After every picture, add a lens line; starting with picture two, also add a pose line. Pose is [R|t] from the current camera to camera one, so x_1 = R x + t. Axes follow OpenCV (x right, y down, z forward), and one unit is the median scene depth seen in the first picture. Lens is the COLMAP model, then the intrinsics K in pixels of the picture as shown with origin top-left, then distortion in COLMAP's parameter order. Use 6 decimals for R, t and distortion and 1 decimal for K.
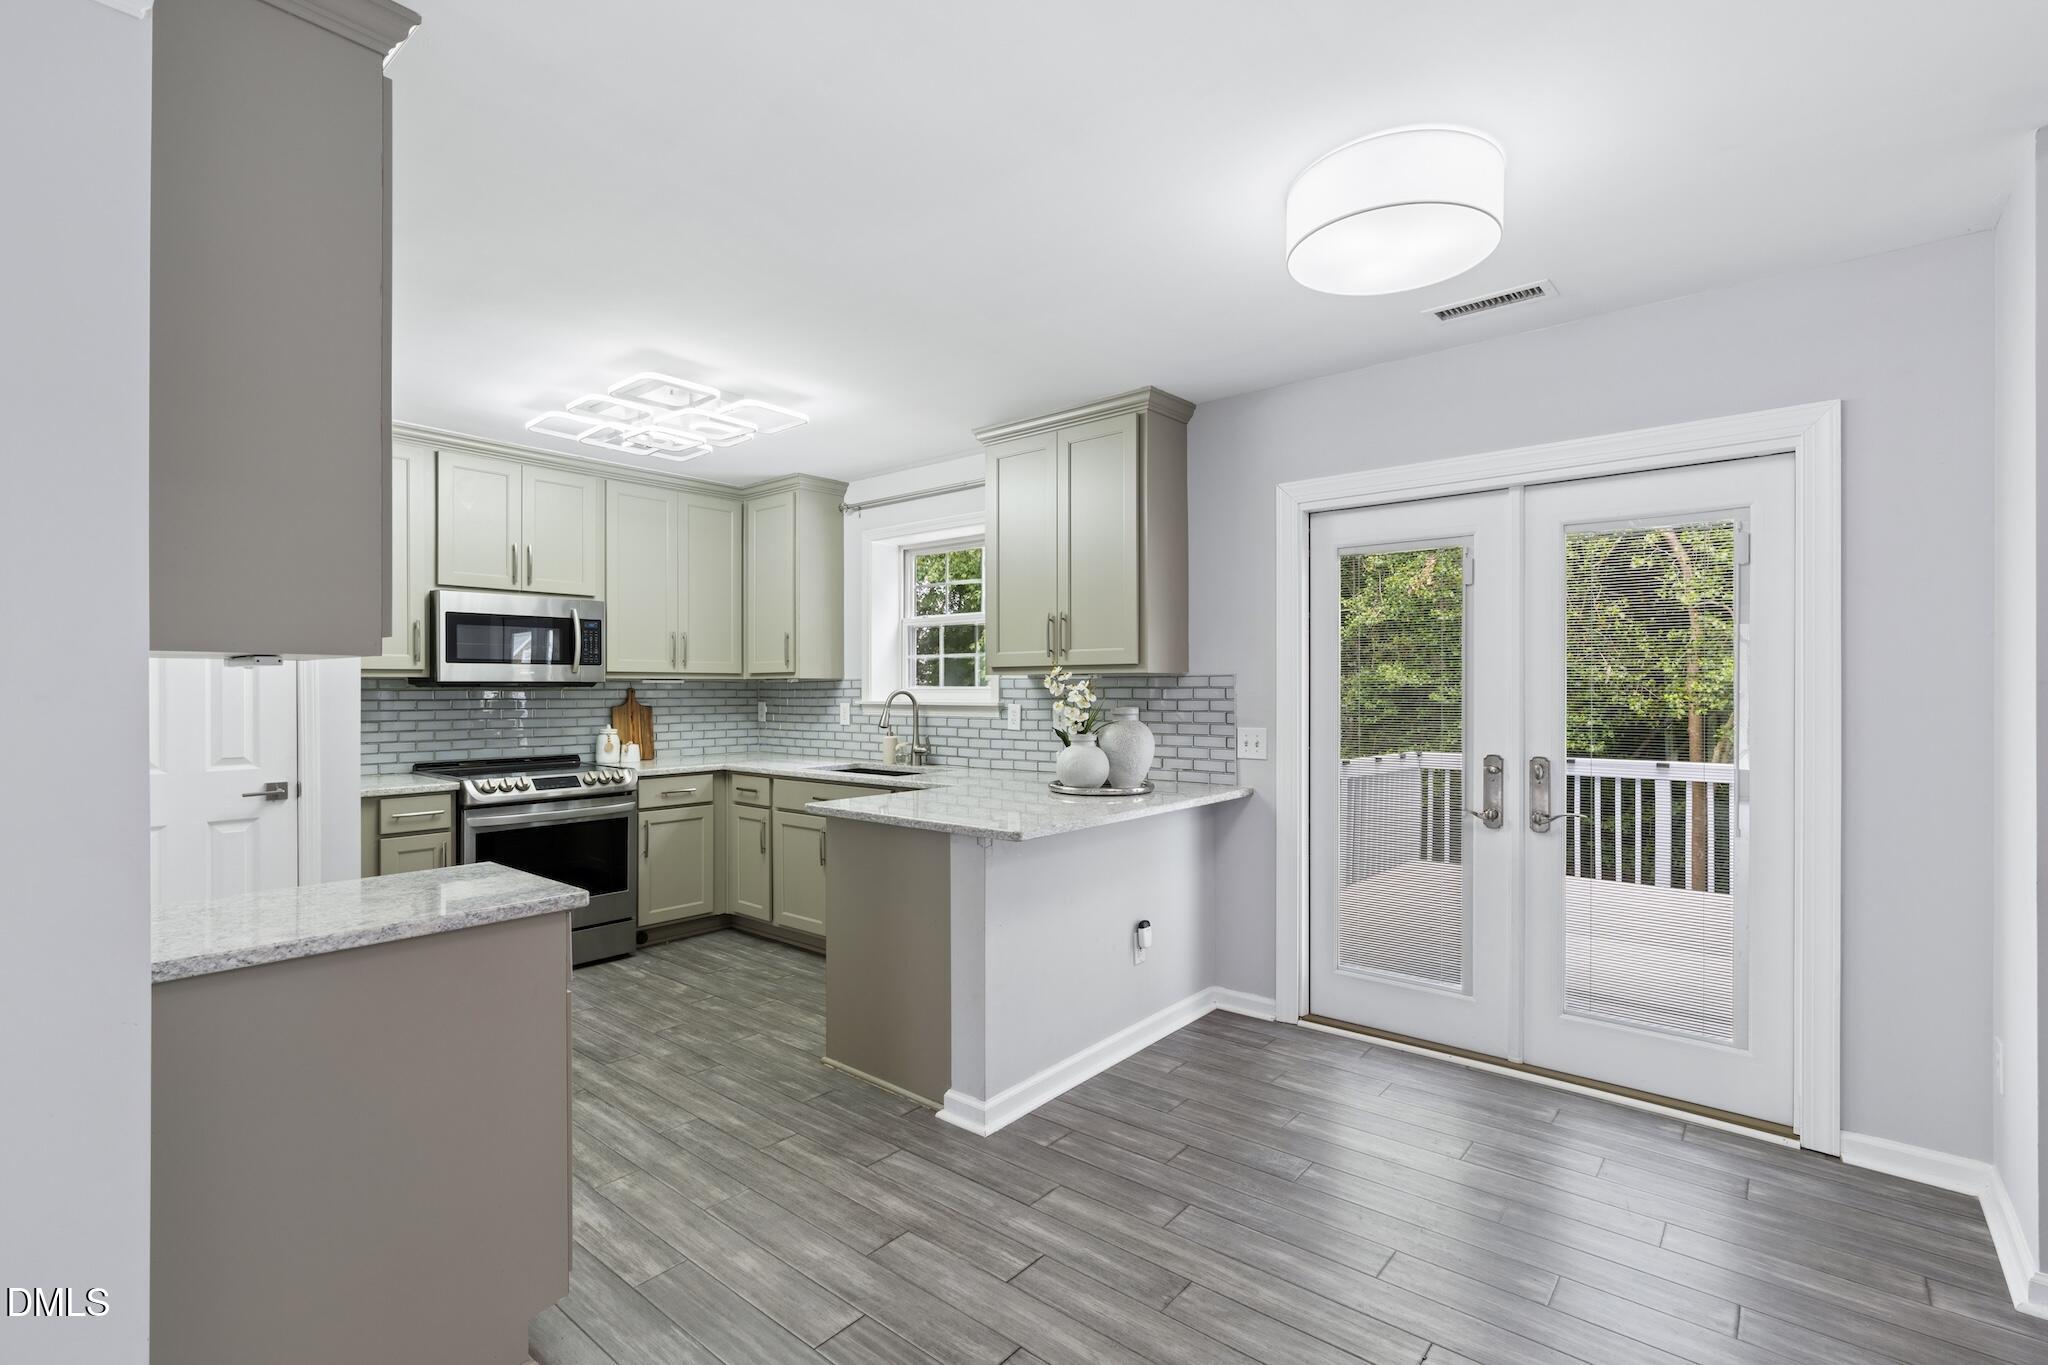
lens RADIAL K [[925.9, 0, 1027.4], [0, 925.9, 694.1], [0, 0, 1]] dist [-0.001831, 0.000249]
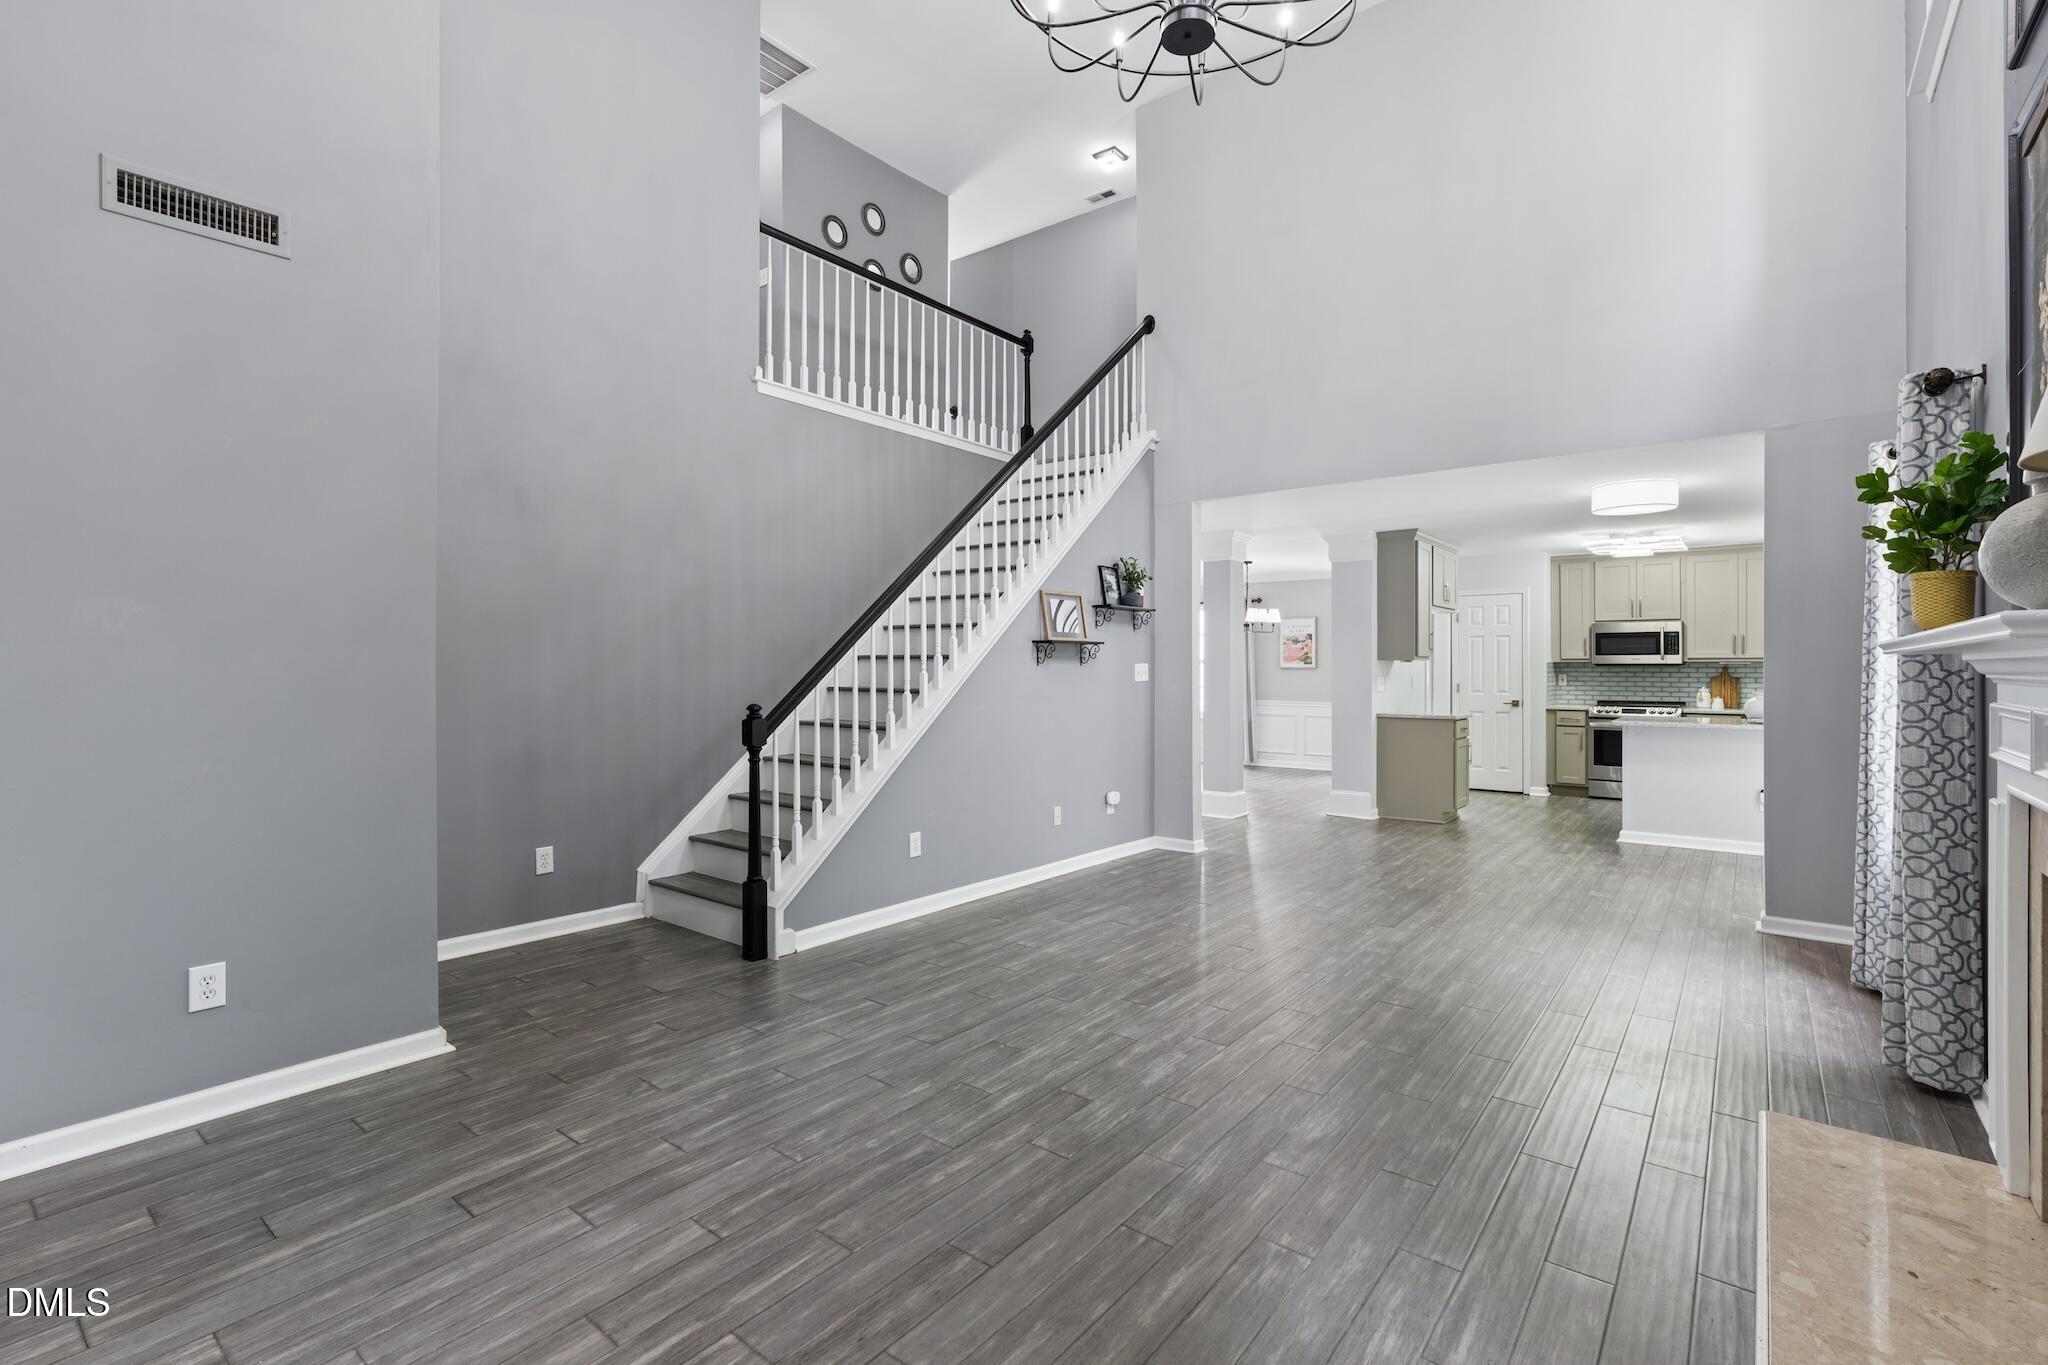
lens RADIAL K [[925.9, 0, 1026.5], [0, 925.9, 675.5], [0, 0, 1]] dist [-0.001831, 0.000249]
pose [[0.023436, 0.006354, -0.999705, 1.262063], [-0.008103, 0.999948, 0.006166, 0.009994], [0.999693, 0.007956, 0.023486, -0.351013]]
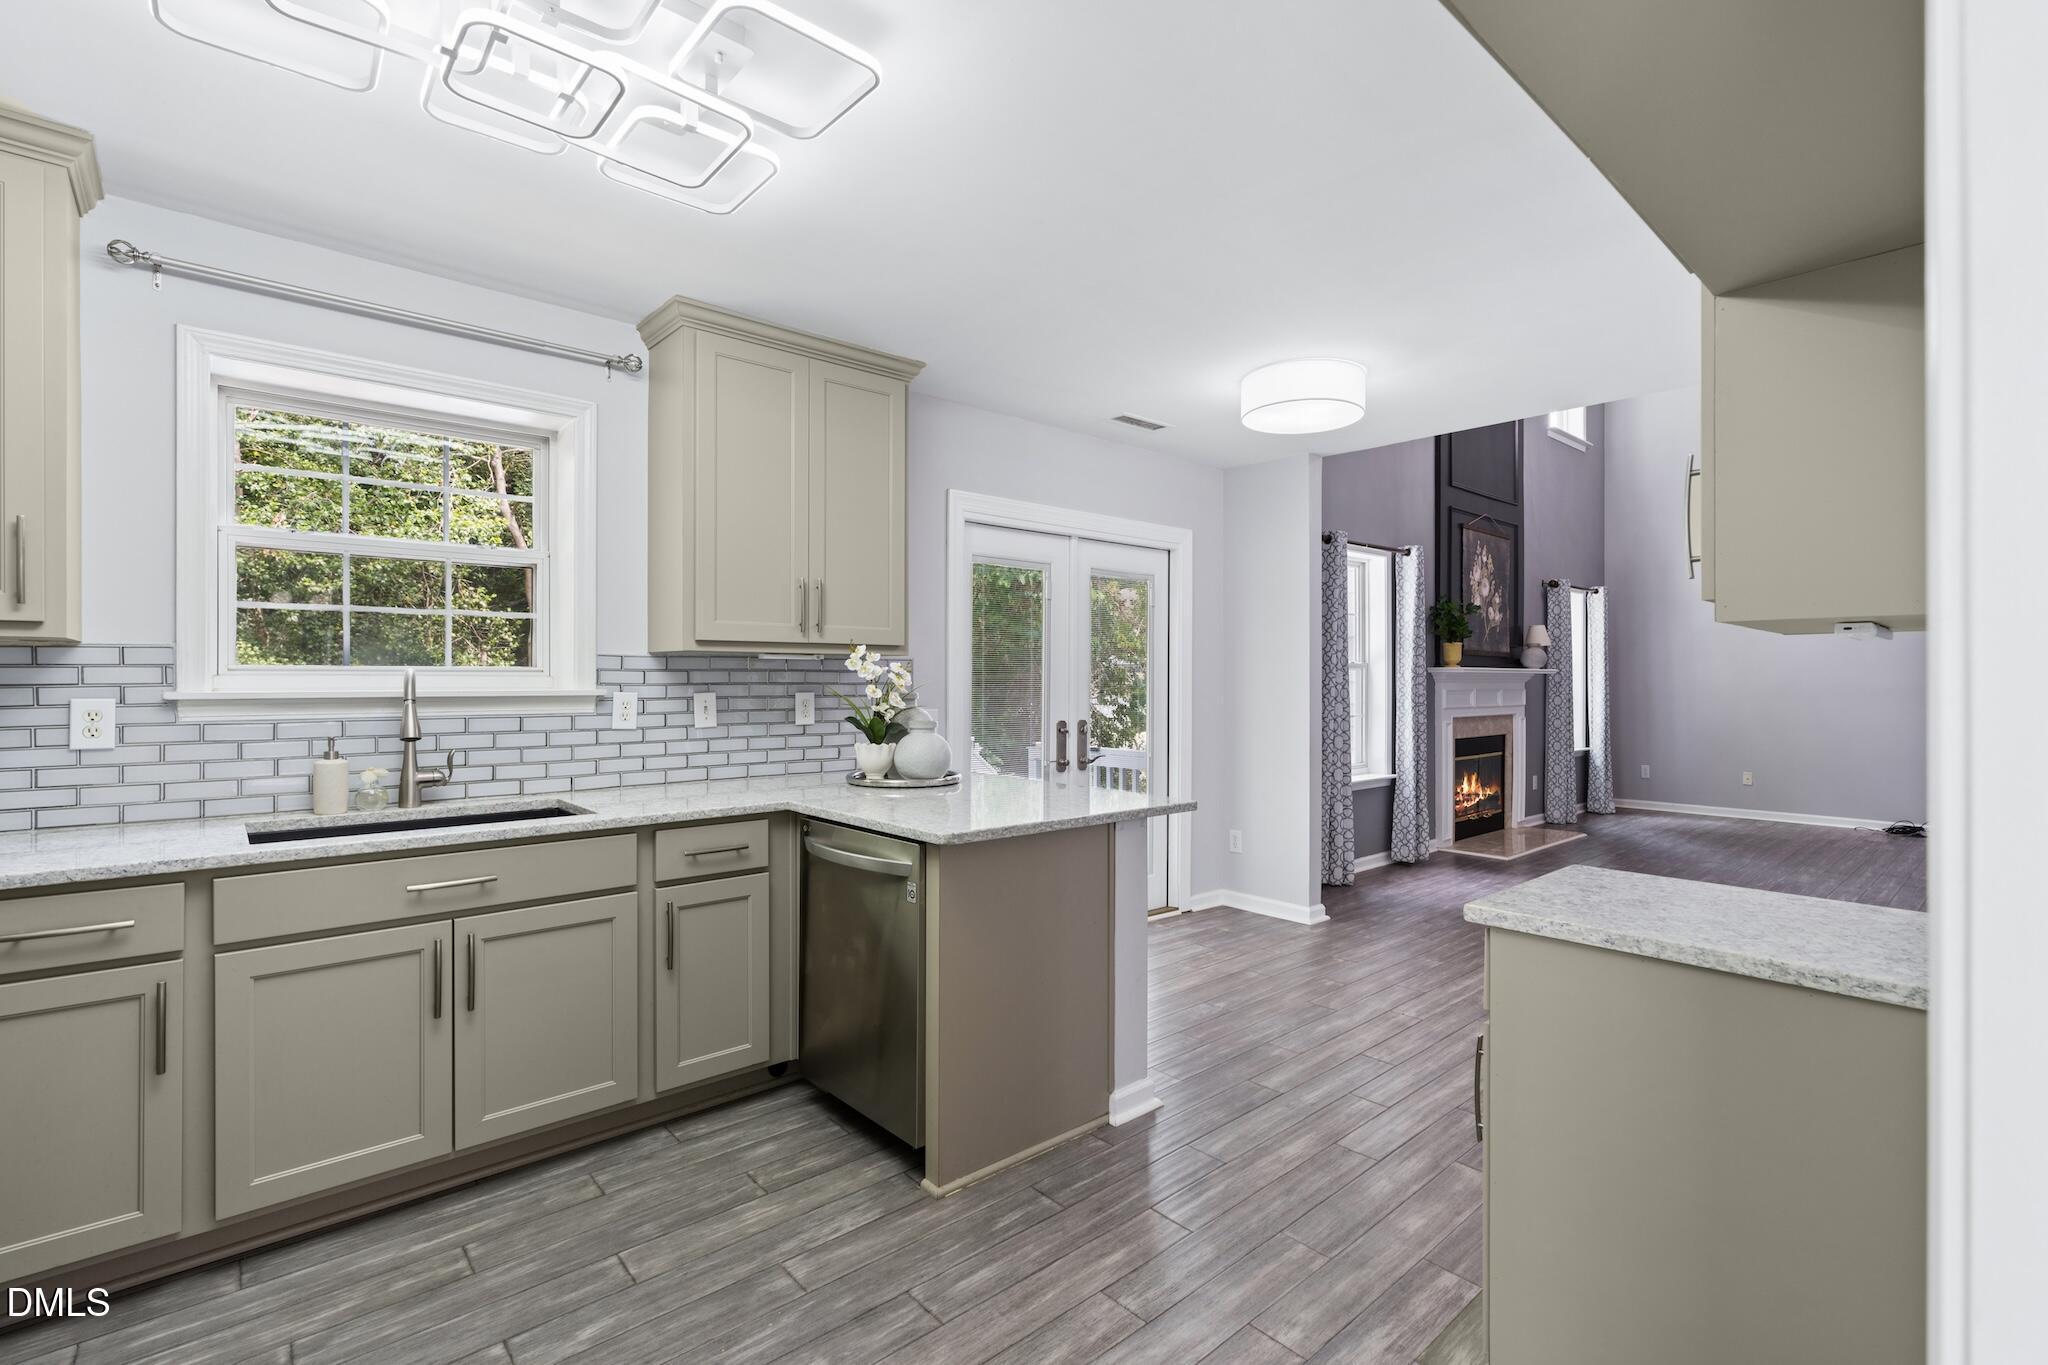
lens RADIAL K [[925.9, 0, 1023.6], [0, 925.9, 675.7], [0, 0, 1]] dist [-0.001831, 0.000249]
pose [[0.156412, 0.001940, 0.987690, -0.850978], [0.000677, 0.999998, -0.002072, 0.000248], [-0.987692, 0.000992, 0.156410, 0.770682]]
